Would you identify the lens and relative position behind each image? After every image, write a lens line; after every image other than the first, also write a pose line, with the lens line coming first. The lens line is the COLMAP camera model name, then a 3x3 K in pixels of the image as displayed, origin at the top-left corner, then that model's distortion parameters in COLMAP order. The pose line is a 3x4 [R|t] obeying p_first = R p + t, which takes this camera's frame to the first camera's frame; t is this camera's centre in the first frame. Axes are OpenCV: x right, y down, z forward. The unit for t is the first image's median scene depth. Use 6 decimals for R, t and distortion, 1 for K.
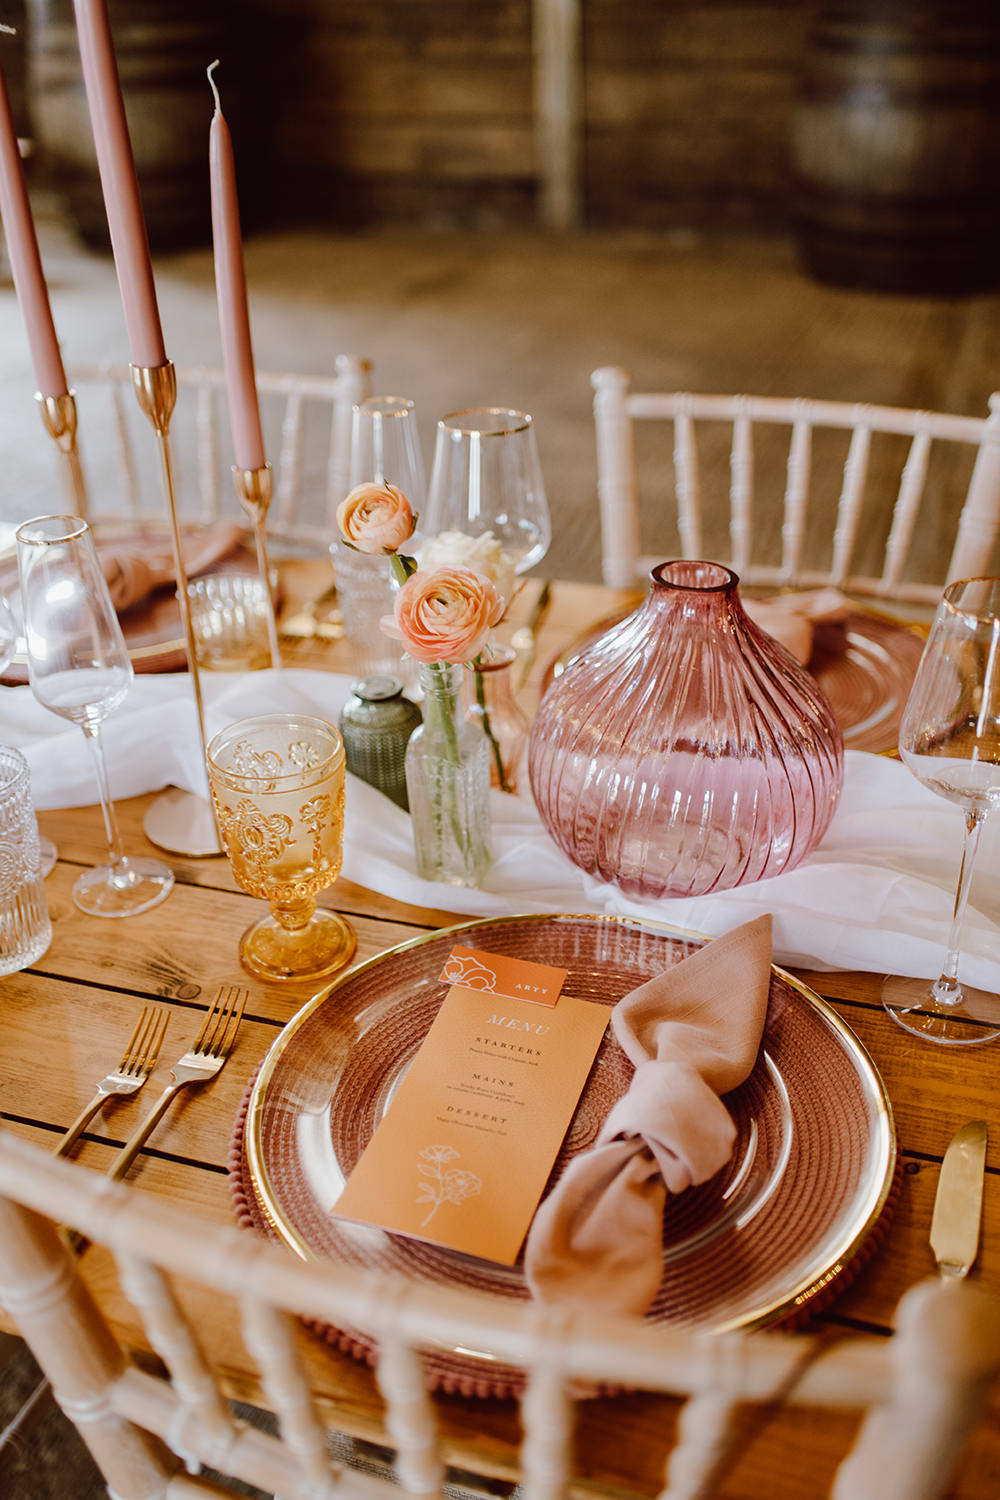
lens RADIAL K [[1569.7, 0, 502.6], [0, 1569.7, 709.0], [0, 0, 1]] dist [-0.007705, 0.006905]
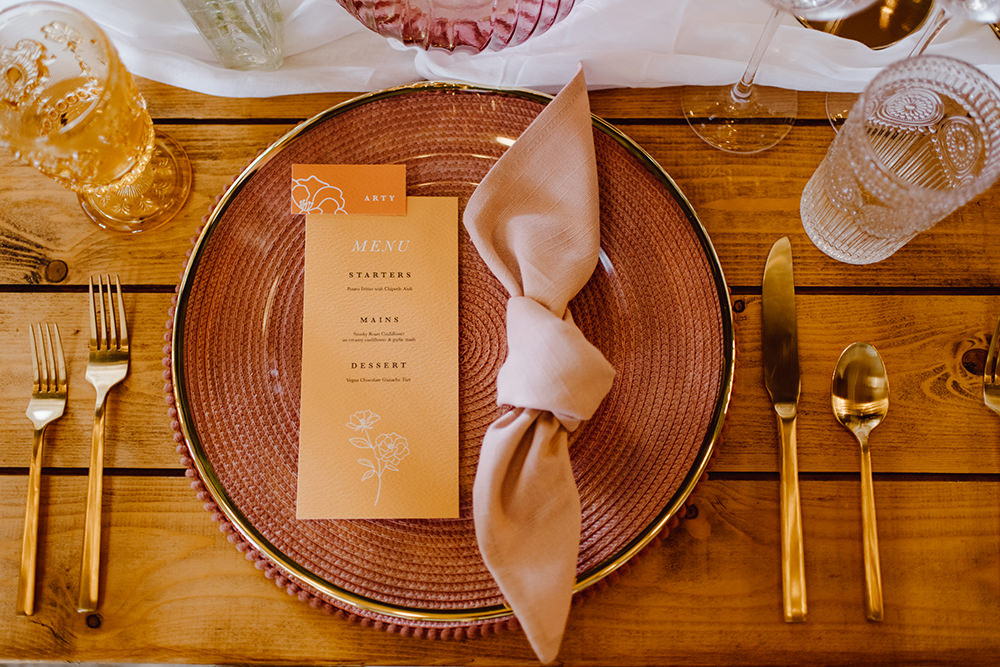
lens RADIAL K [[1046.5, 0, 500.0], [0, 1046.5, 333.5], [0, 0, 1]] dist [-0.007705, 0.006905]
pose [[0.950166, -0.296155, 0.097346, -0.000047], [0.123118, 0.643368, 0.755592, -0.303321], [-0.286401, -0.705953, 0.647769, 0.472268]]
